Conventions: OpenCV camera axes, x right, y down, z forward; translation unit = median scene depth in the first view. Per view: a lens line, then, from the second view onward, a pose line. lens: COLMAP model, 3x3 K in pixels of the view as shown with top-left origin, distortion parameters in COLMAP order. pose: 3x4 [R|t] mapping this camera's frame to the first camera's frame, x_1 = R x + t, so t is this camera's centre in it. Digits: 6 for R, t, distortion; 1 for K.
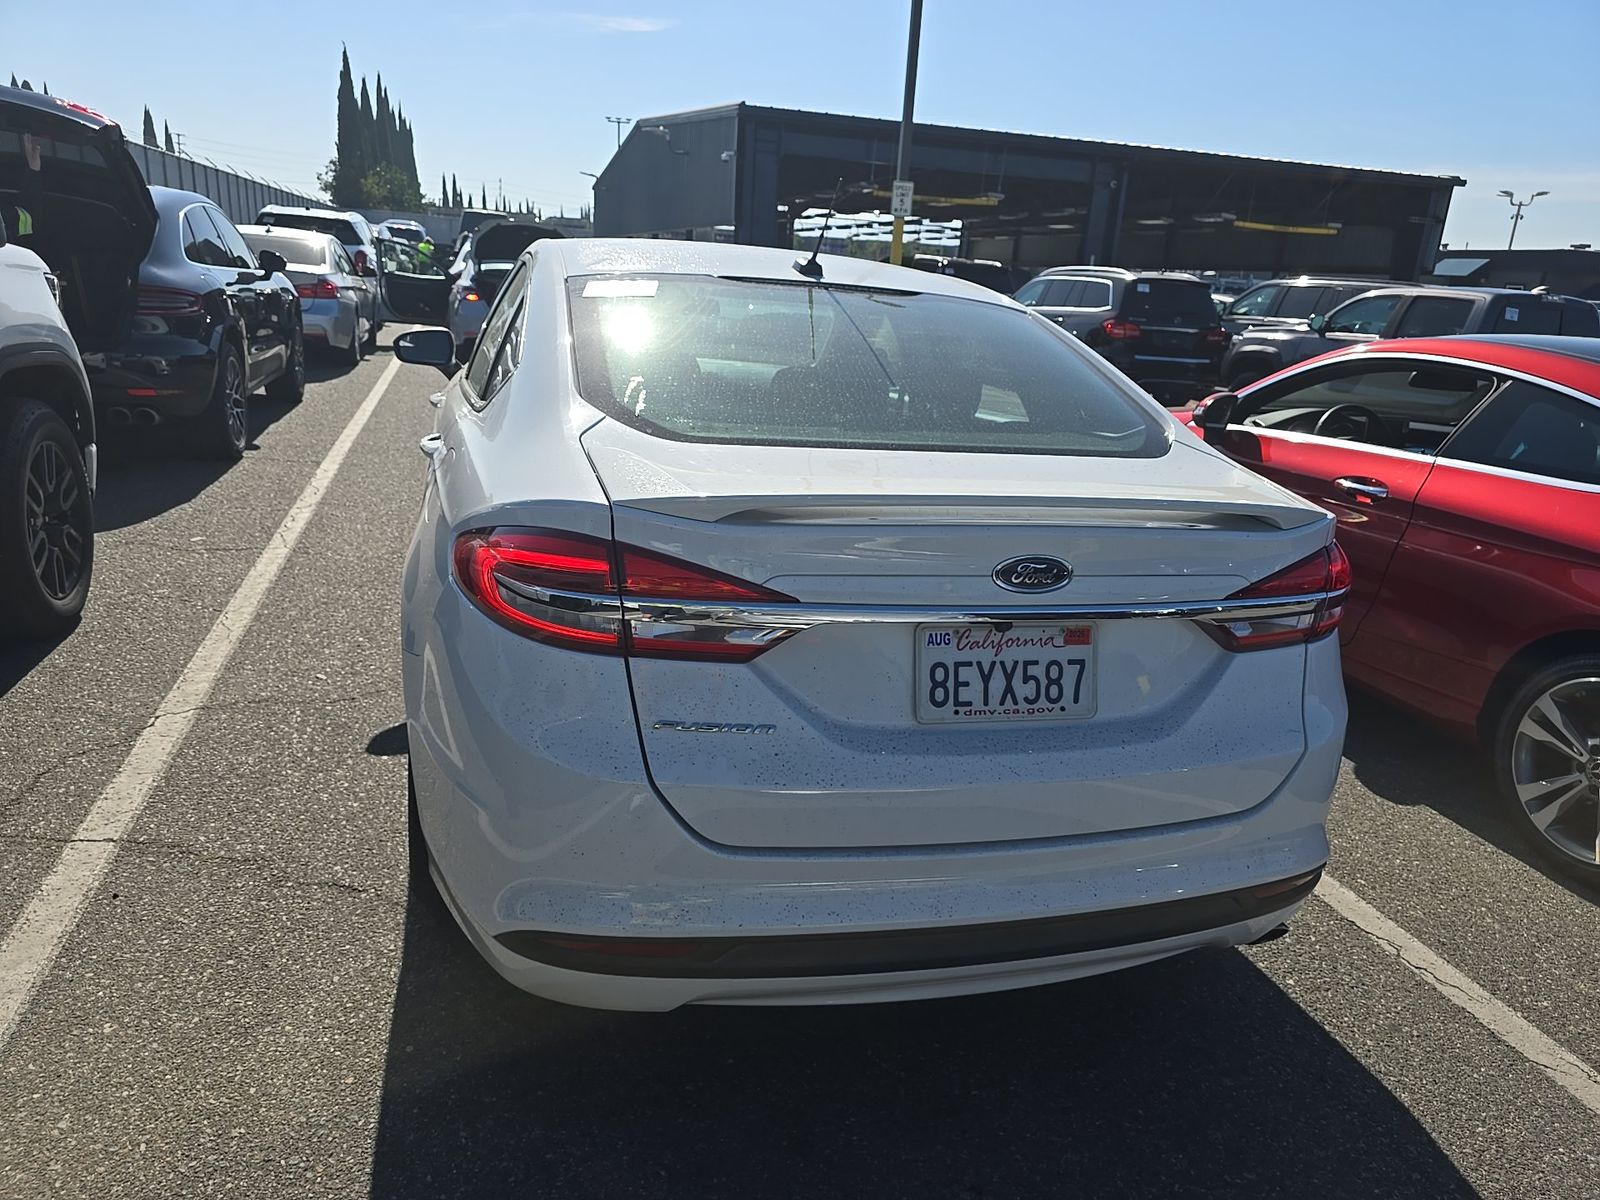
lens RADIAL K [[1091.8, 0, 804.3], [0, 1091.8, 594.4], [0, 0, 1]] dist [0.037544, -0.040477]
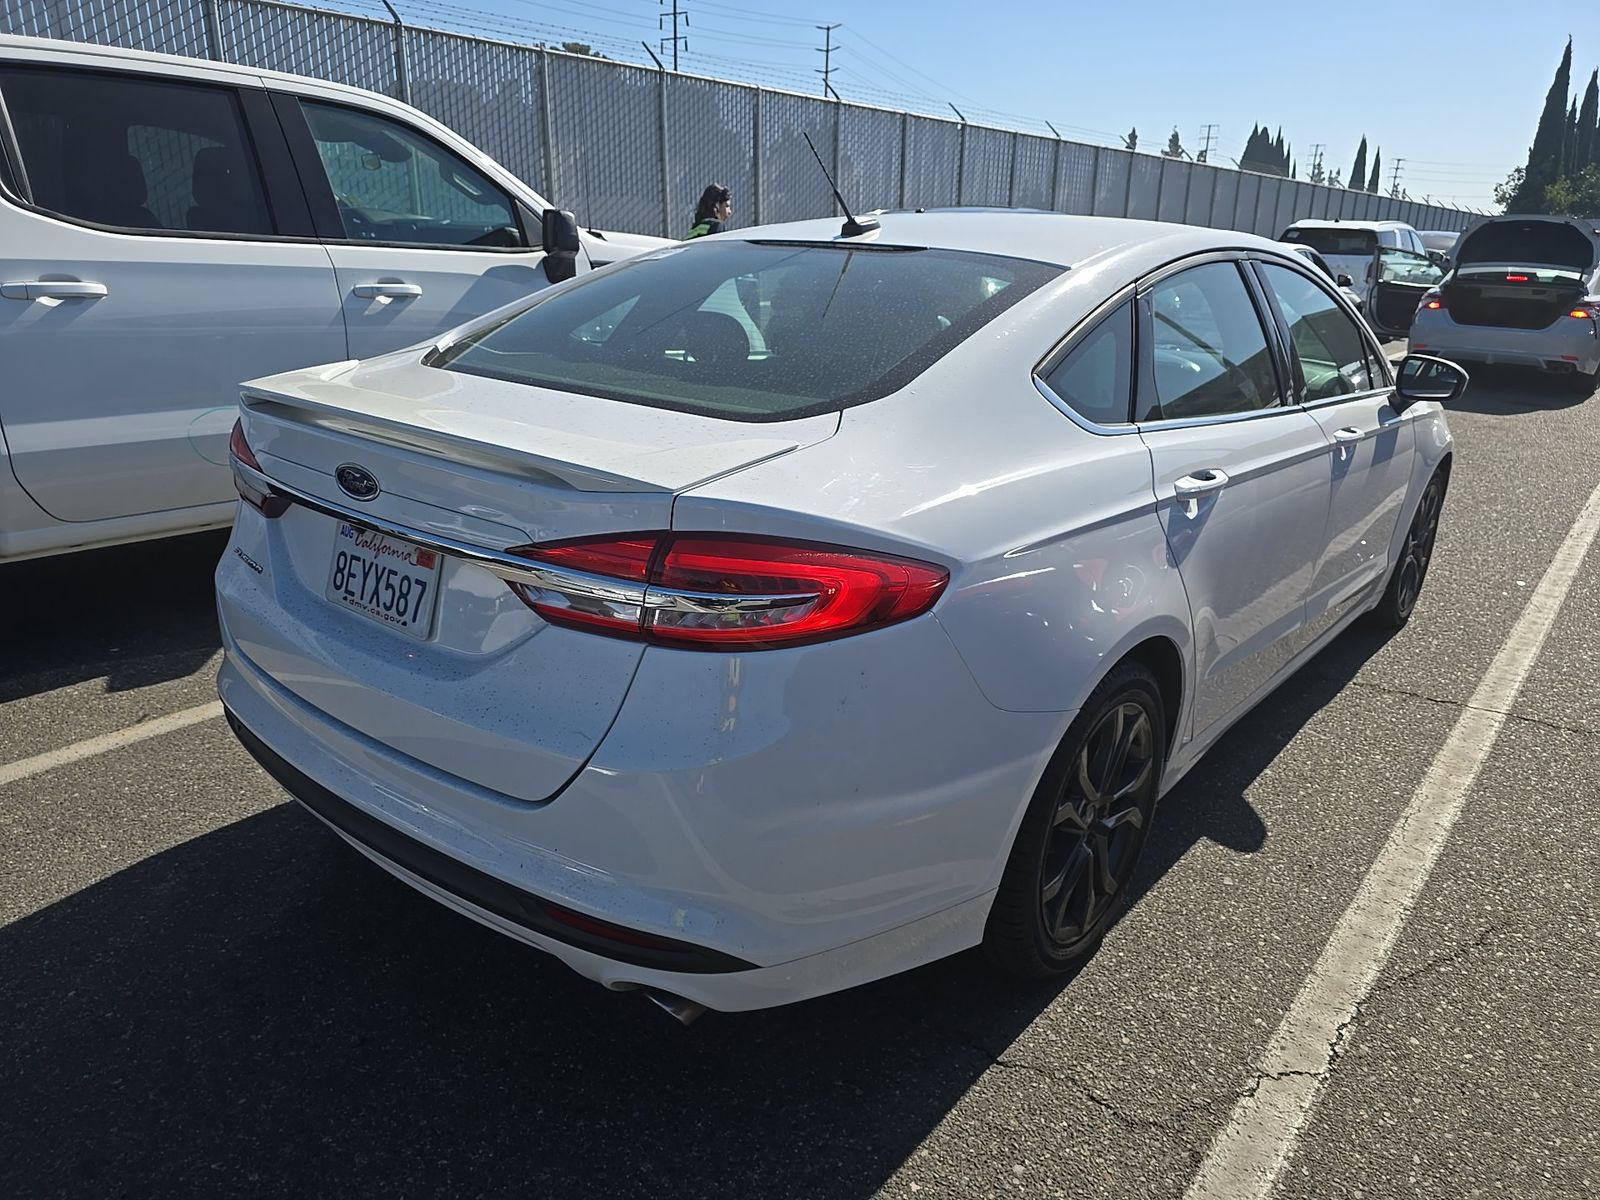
lens RADIAL K [[1089.7, 0, 801.7], [0, 1089.7, 601.2], [0, 0, 1]] dist [0.031828, -0.027375]
pose [[0.571323, 0.203975, -0.794974, 0.806603], [-0.214222, 0.972108, 0.095469, -0.061026], [0.792274, 0.115757, 0.599084, 0.425139]]
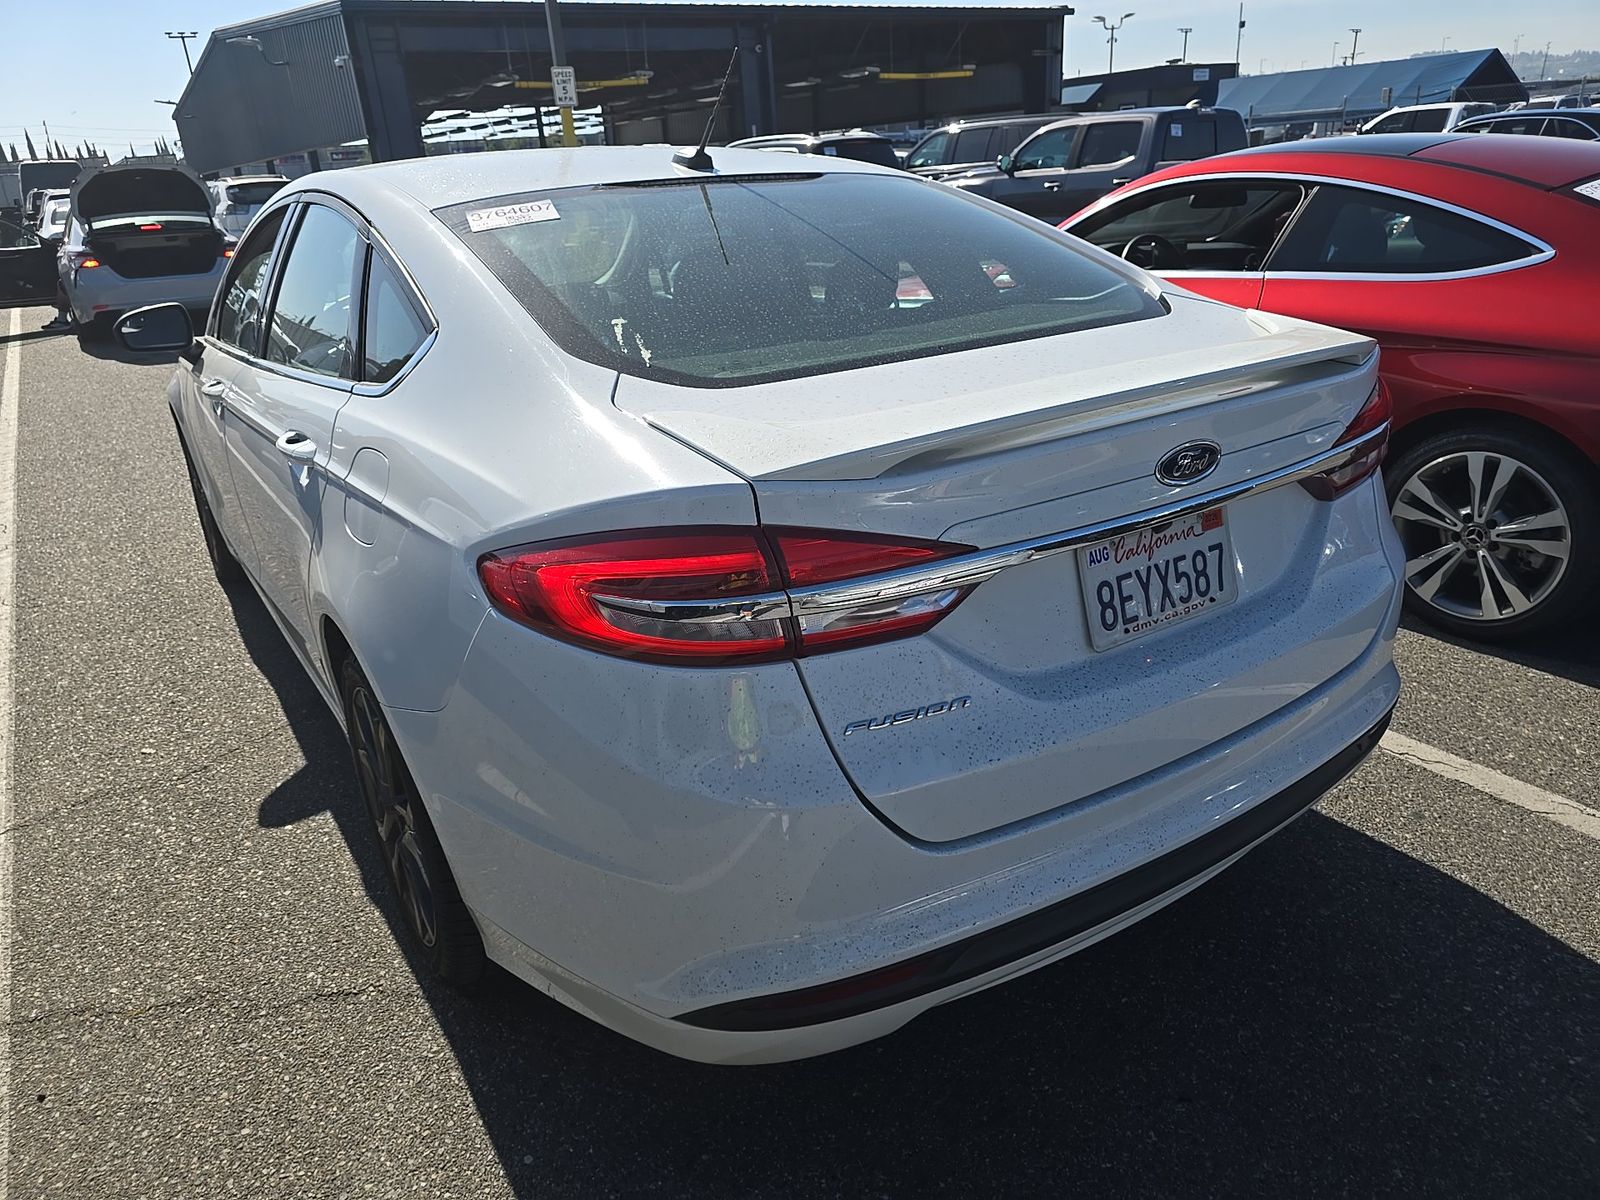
lens RADIAL K [[1089.7, 0, 801.7], [0, 1089.7, 601.2], [0, 0, 1]] dist [0.031828, -0.027375]
pose [[0.946127, -0.225799, 0.232074, -0.195315], [0.202102, 0.971789, 0.121576, -0.048922], [-0.252979, -0.068124, 0.965070, 0.121464]]
